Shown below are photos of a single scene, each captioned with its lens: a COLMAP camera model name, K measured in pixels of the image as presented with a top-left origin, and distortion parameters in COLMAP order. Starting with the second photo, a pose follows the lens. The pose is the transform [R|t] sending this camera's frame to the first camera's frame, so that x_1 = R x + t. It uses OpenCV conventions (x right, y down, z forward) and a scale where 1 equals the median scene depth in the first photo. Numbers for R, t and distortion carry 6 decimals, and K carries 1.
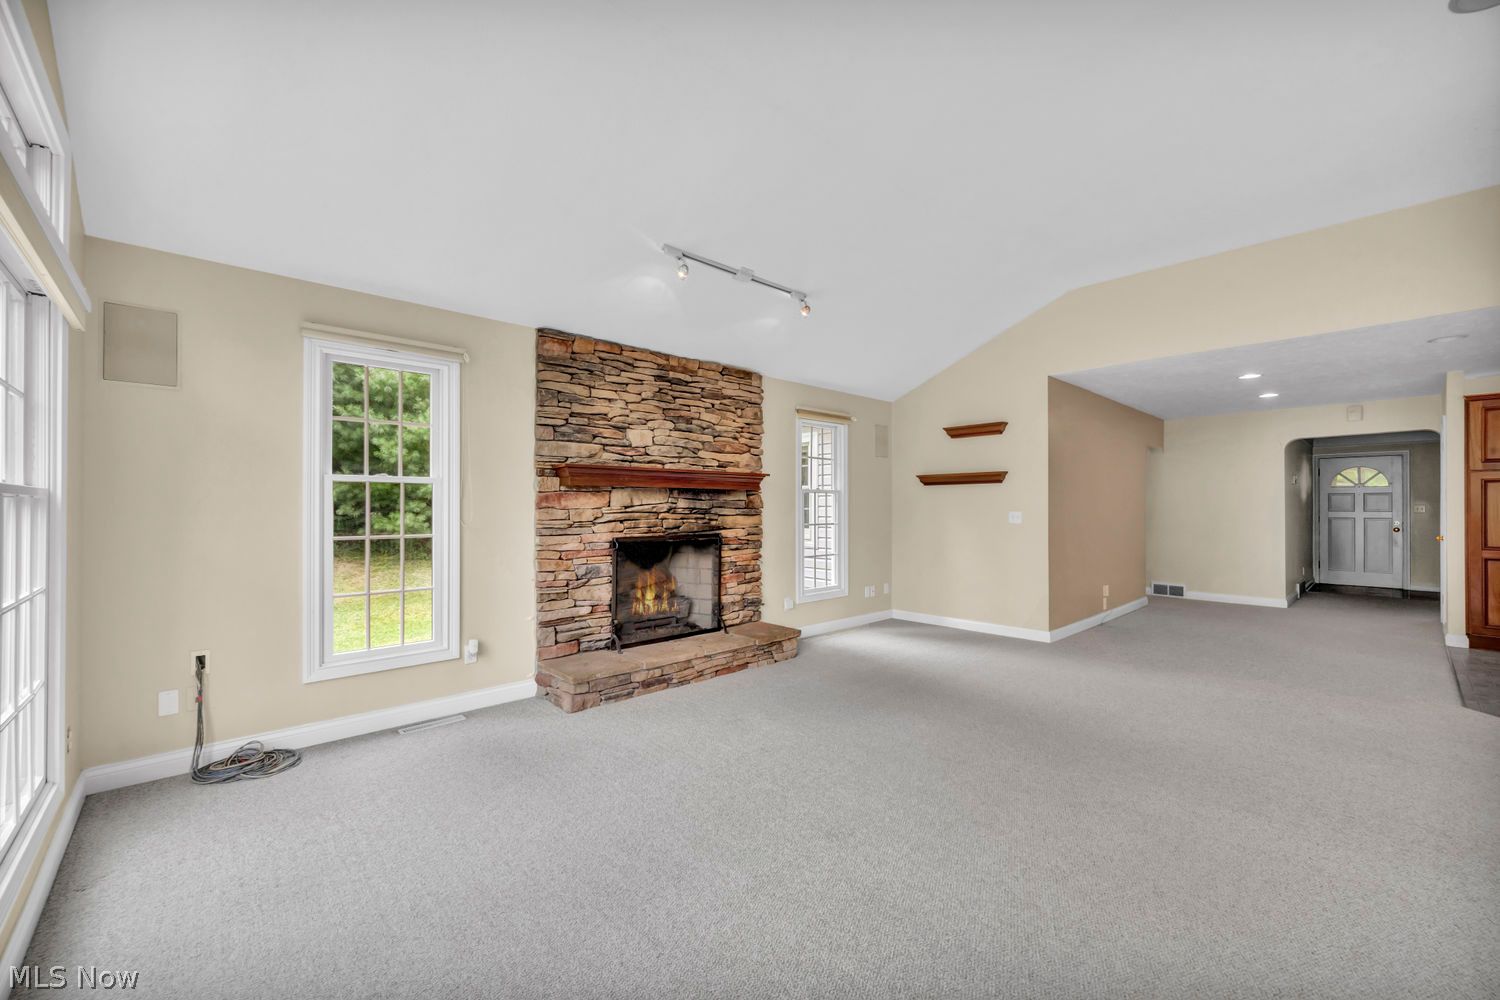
lens RADIAL K [[602.1, 0, 749.0], [0, 602.1, 504.8], [0, 0, 1]] dist [0.001443, -0.000179]
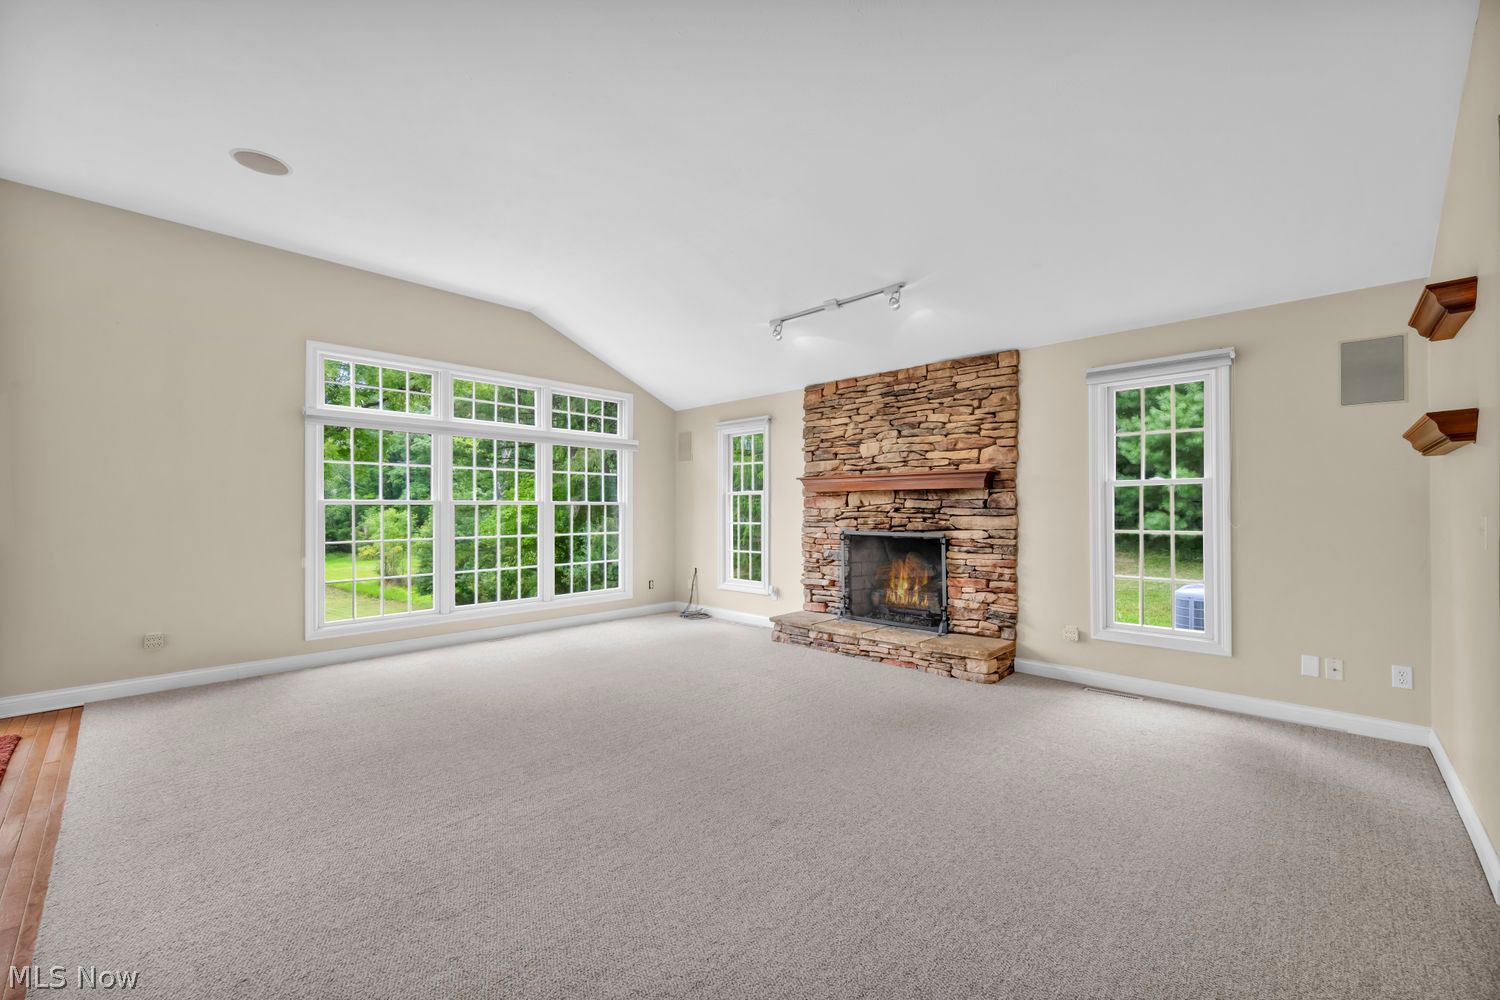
lens RADIAL K [[597.8, 0, 753.0], [0, 597.8, 500.3], [0, 0, 1]] dist [0.000622, -0.000121]
pose [[0.067444, -0.012902, -0.997640, 0.960813], [0.006830, 0.999899, -0.012470, 0.003392], [0.997700, -0.005973, 0.067525, 0.663002]]
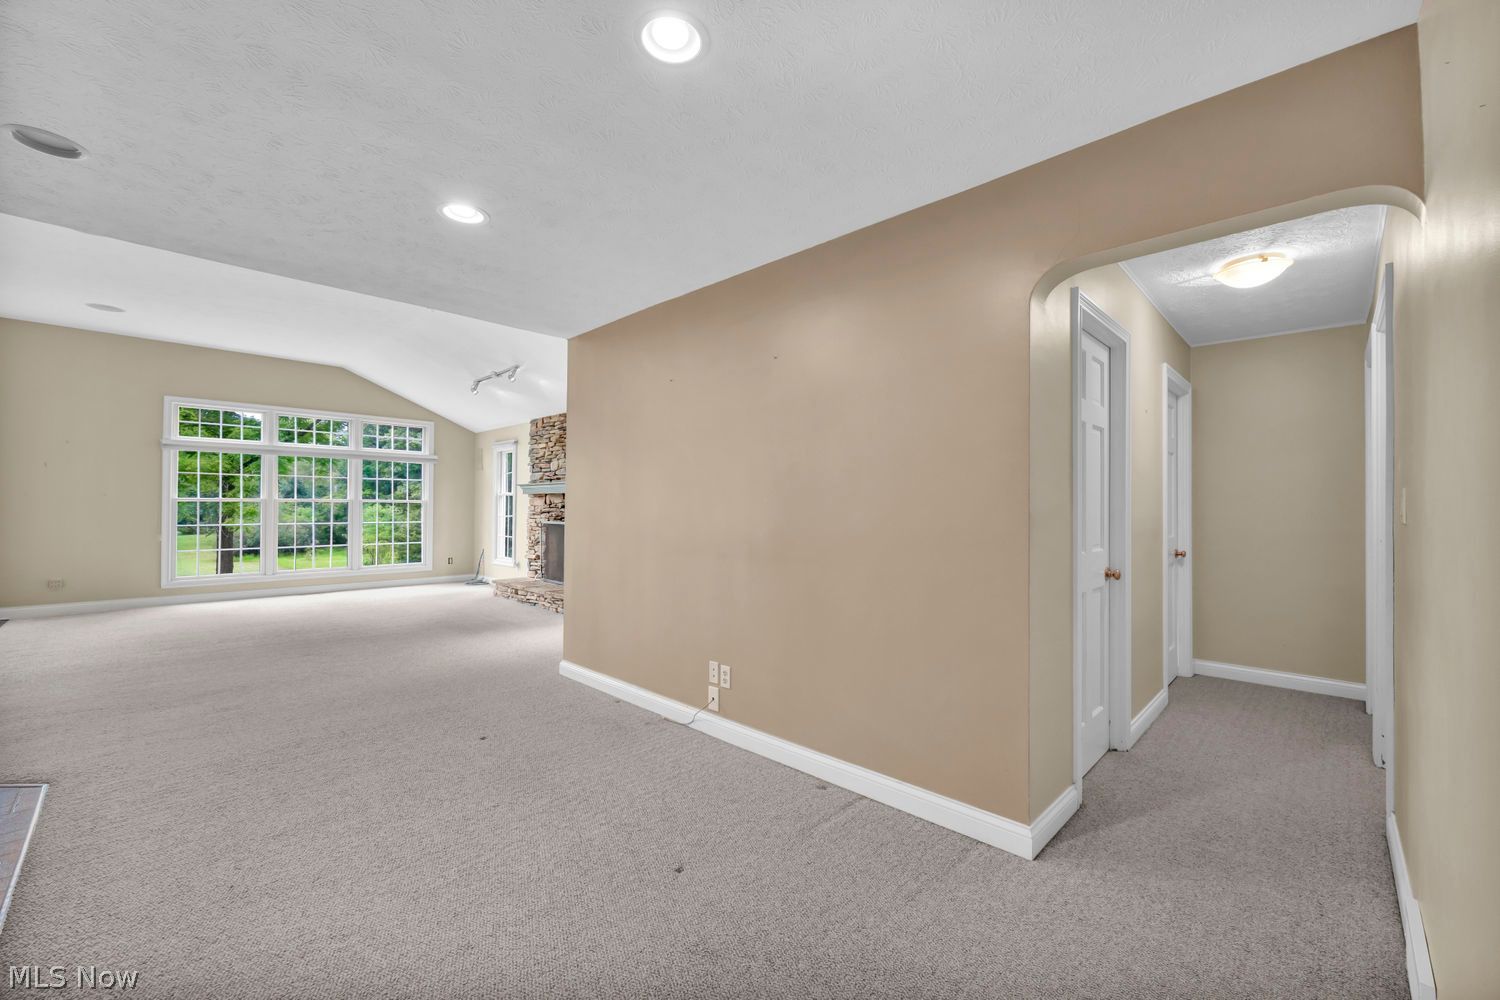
lens RADIAL K [[597.8, 0, 753.0], [0, 597.8, 500.3], [0, 0, 1]] dist [0.000622, -0.000121]
pose [[0.053559, -0.009293, -0.998521, 1.552138], [0.001921, 0.999956, -0.009203, 0.007261], [0.998563, -0.001425, 0.053575, 1.439027]]
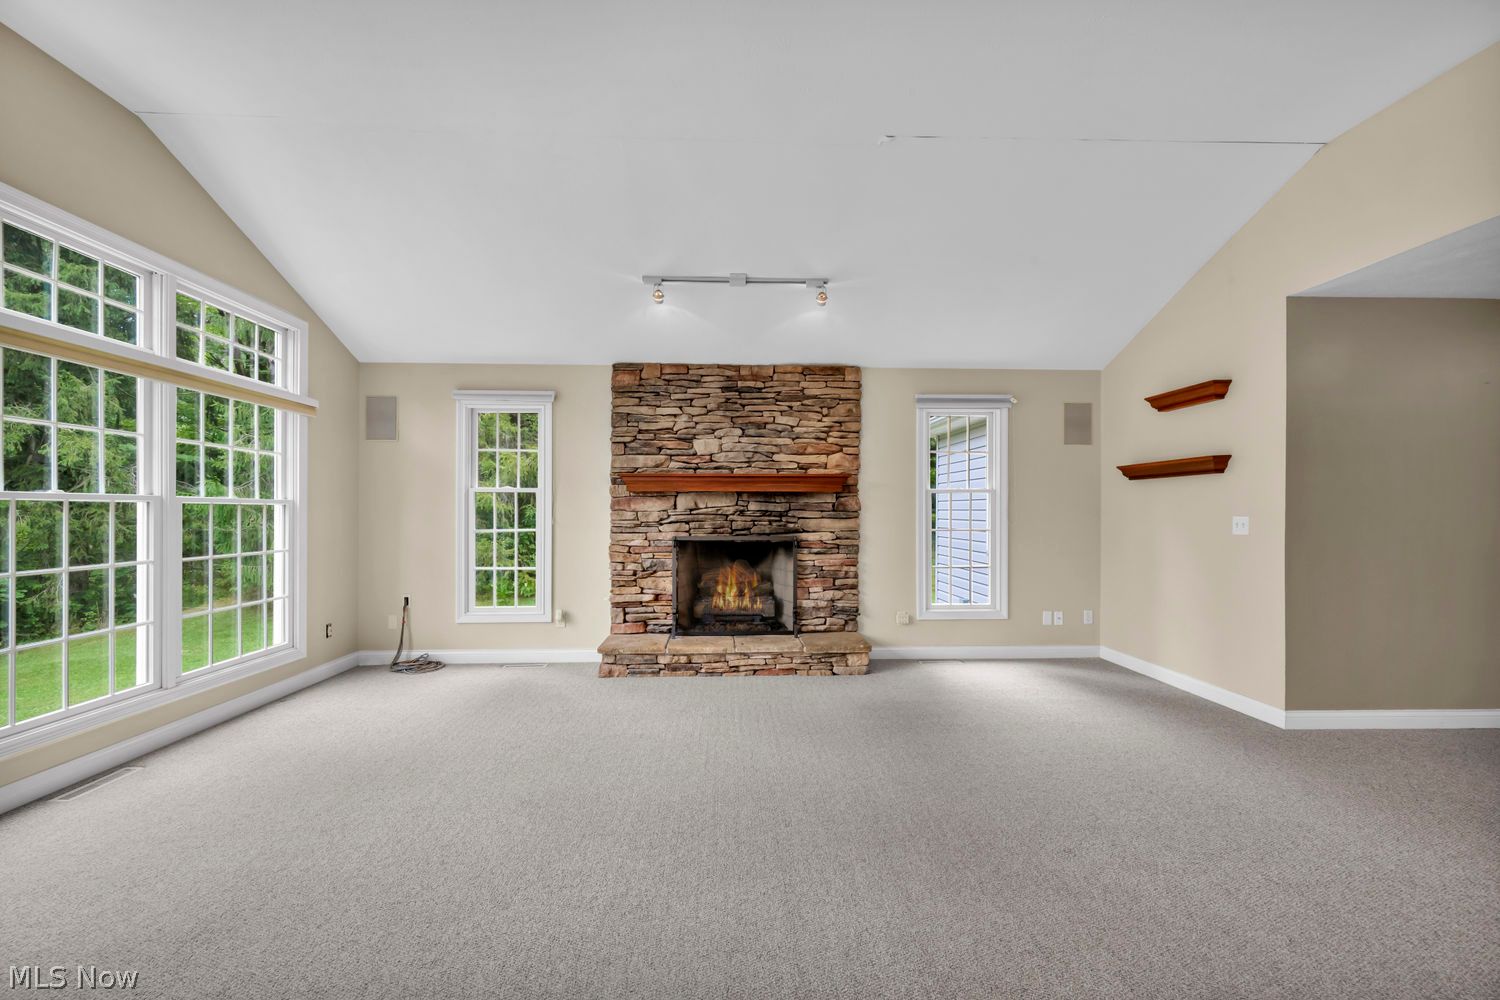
lens RADIAL K [[606.7, 0, 748.7], [0, 606.7, 512.2], [0, 0, 1]] dist [0.002321, 0.000243]
pose [[0.762140, 0.001688, -0.647410, 0.574126], [0.001993, 0.999986, 0.004954, 0.003086], [0.647409, -0.005066, 0.762126, 0.200389]]
